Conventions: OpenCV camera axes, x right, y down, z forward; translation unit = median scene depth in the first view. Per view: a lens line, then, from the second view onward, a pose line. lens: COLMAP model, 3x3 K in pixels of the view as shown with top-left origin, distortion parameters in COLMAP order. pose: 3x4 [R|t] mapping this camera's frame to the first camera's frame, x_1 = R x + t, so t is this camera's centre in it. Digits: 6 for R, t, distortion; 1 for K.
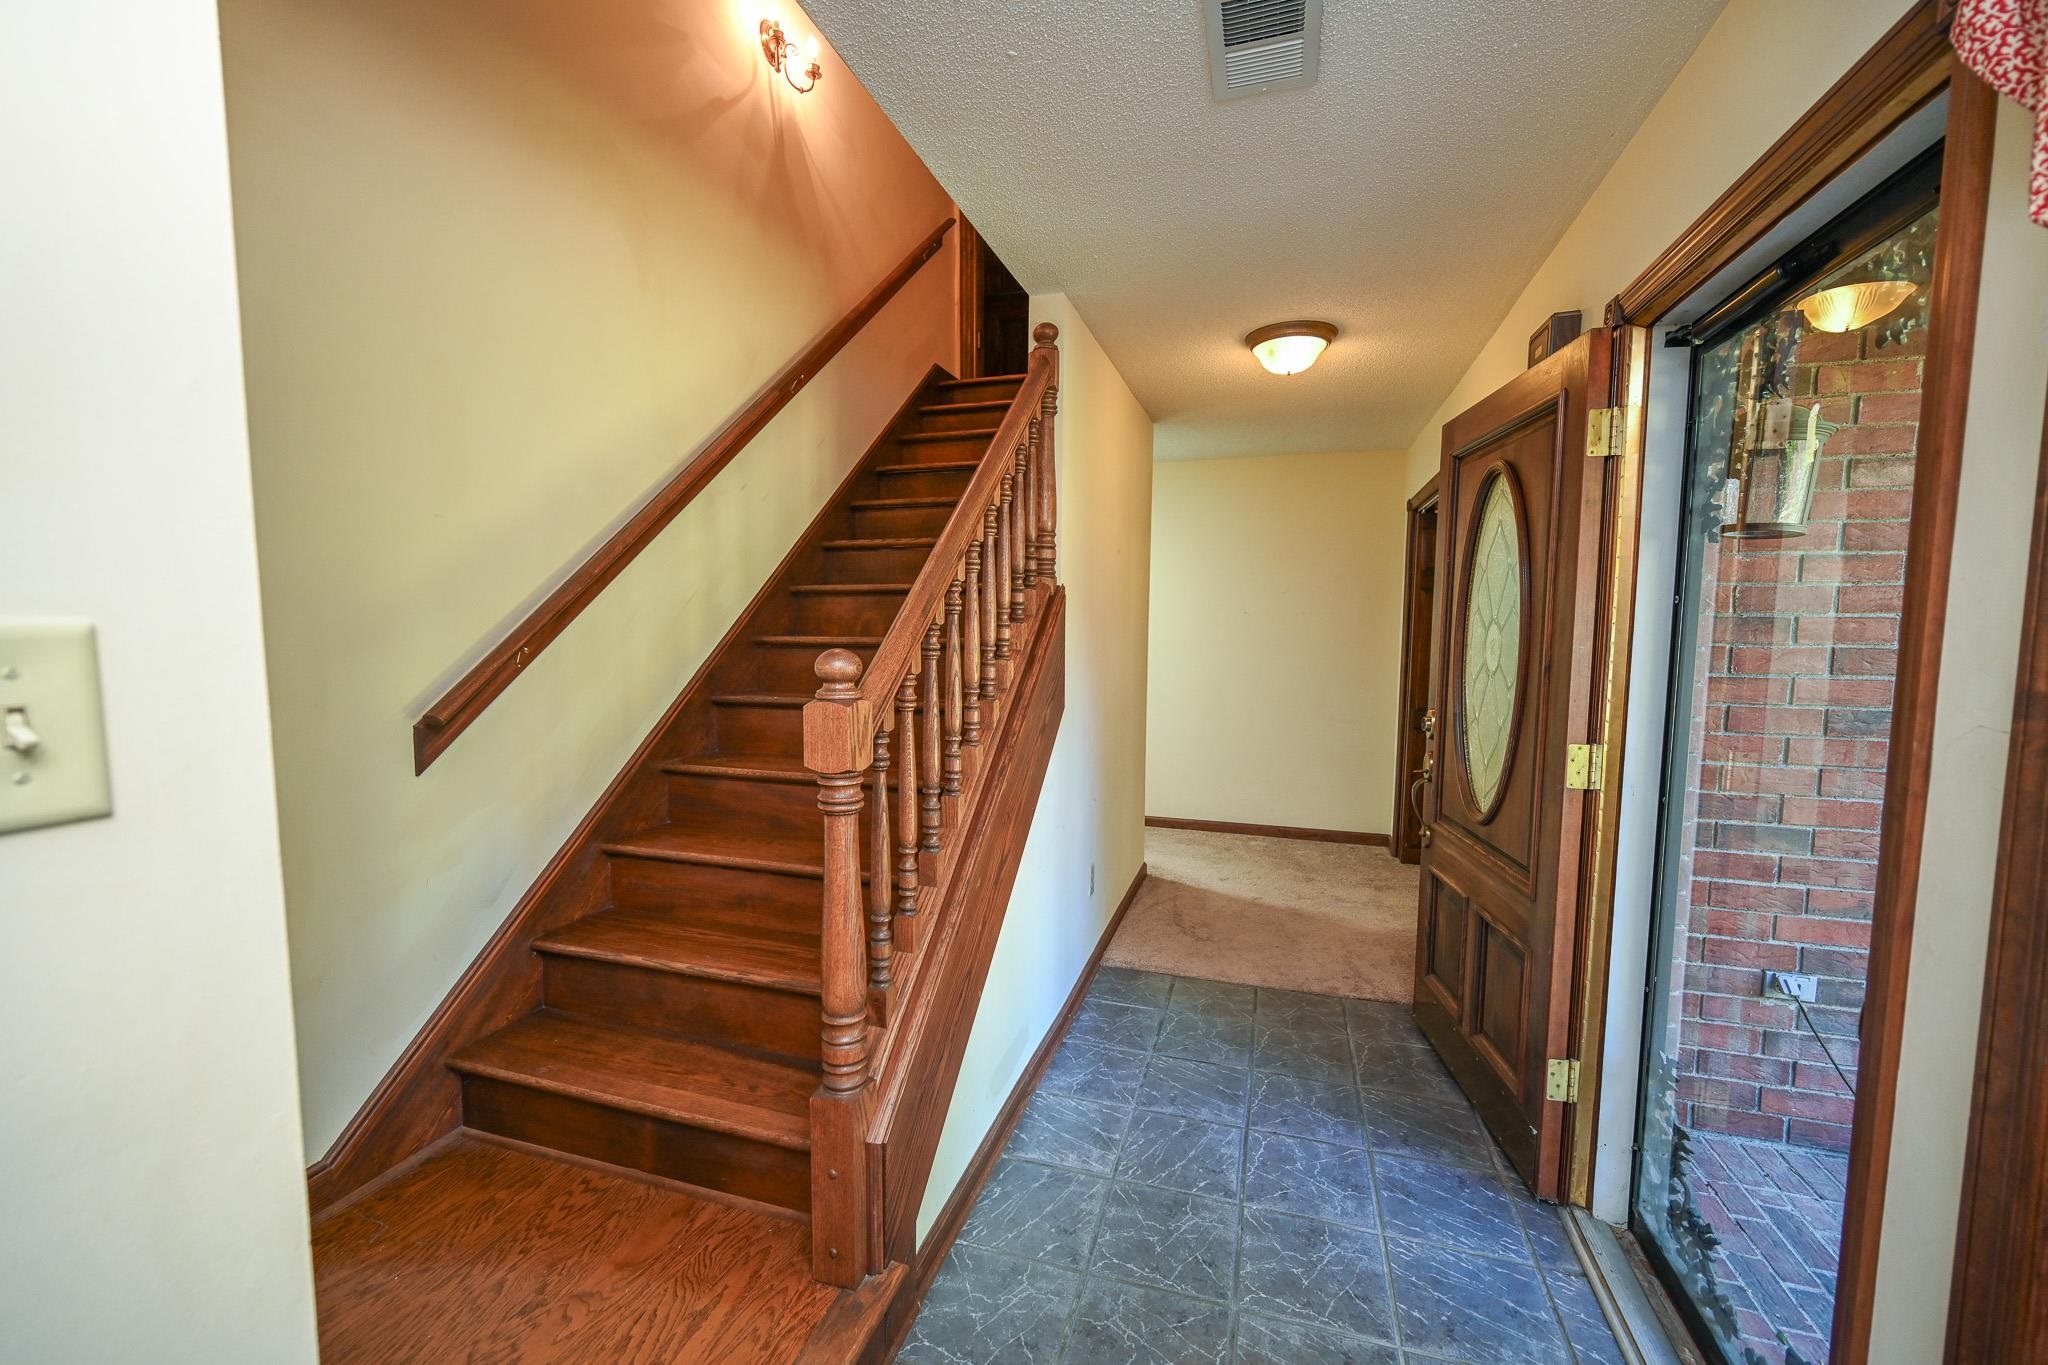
lens RADIAL K [[805.8, 0, 1014.2], [0, 805.8, 684.7], [0, 0, 1]] dist [0.000796, 0.000156]
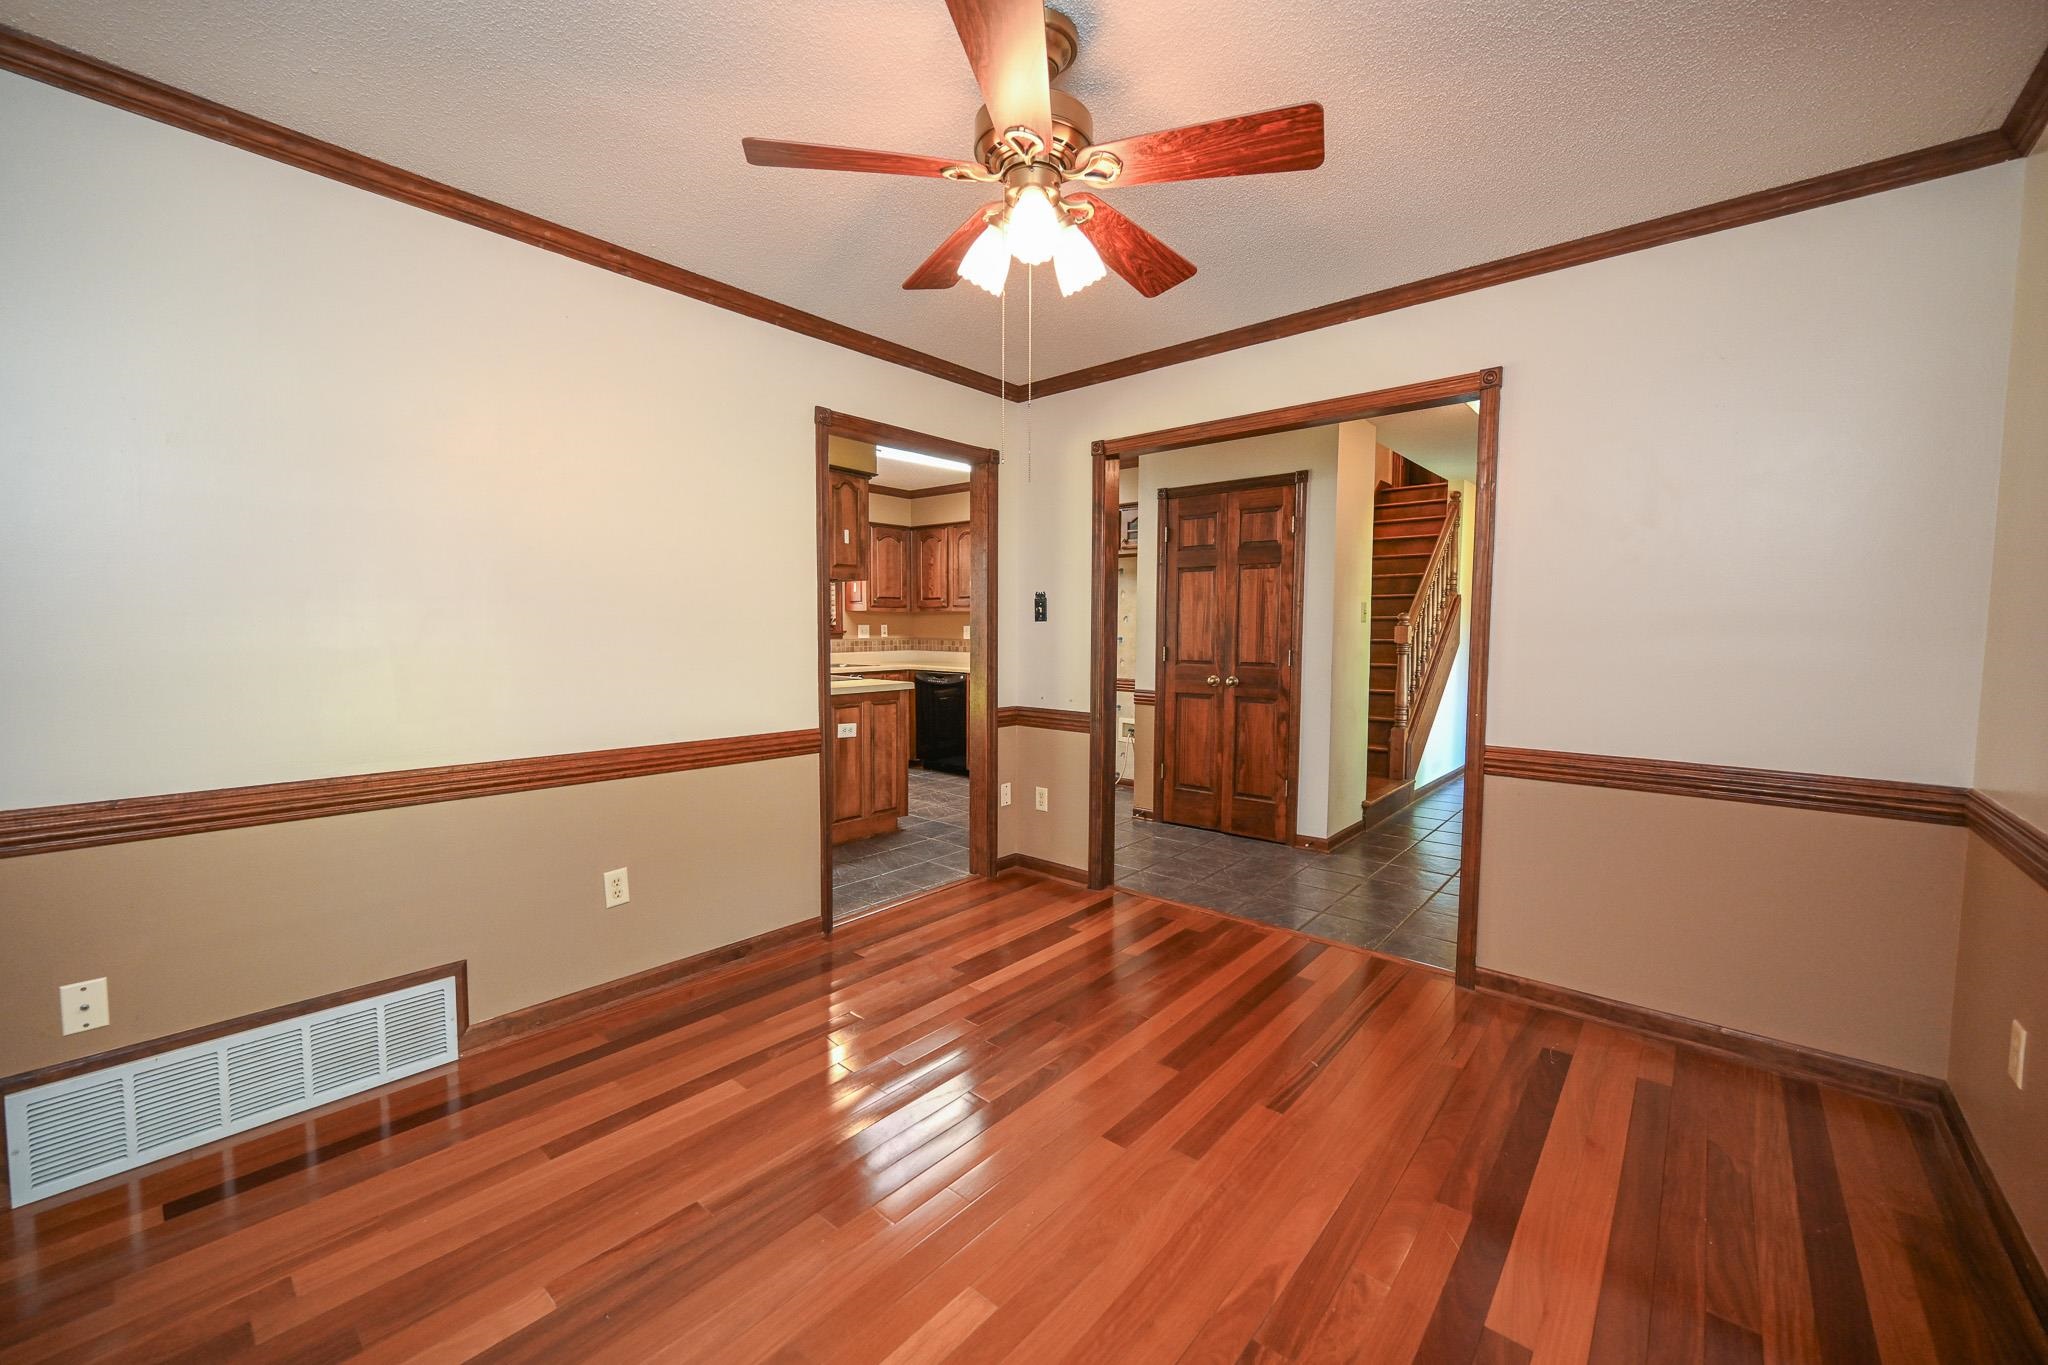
lens RADIAL K [[805.8, 0, 1014.2], [0, 805.8, 684.7], [0, 0, 1]] dist [0.000796, 0.000156]
pose [[0.920736, 0.029481, -0.389071, -0.244585], [-0.035014, 0.999361, -0.007135, 0.240004], [0.388612, 0.020193, 0.921180, -1.950948]]
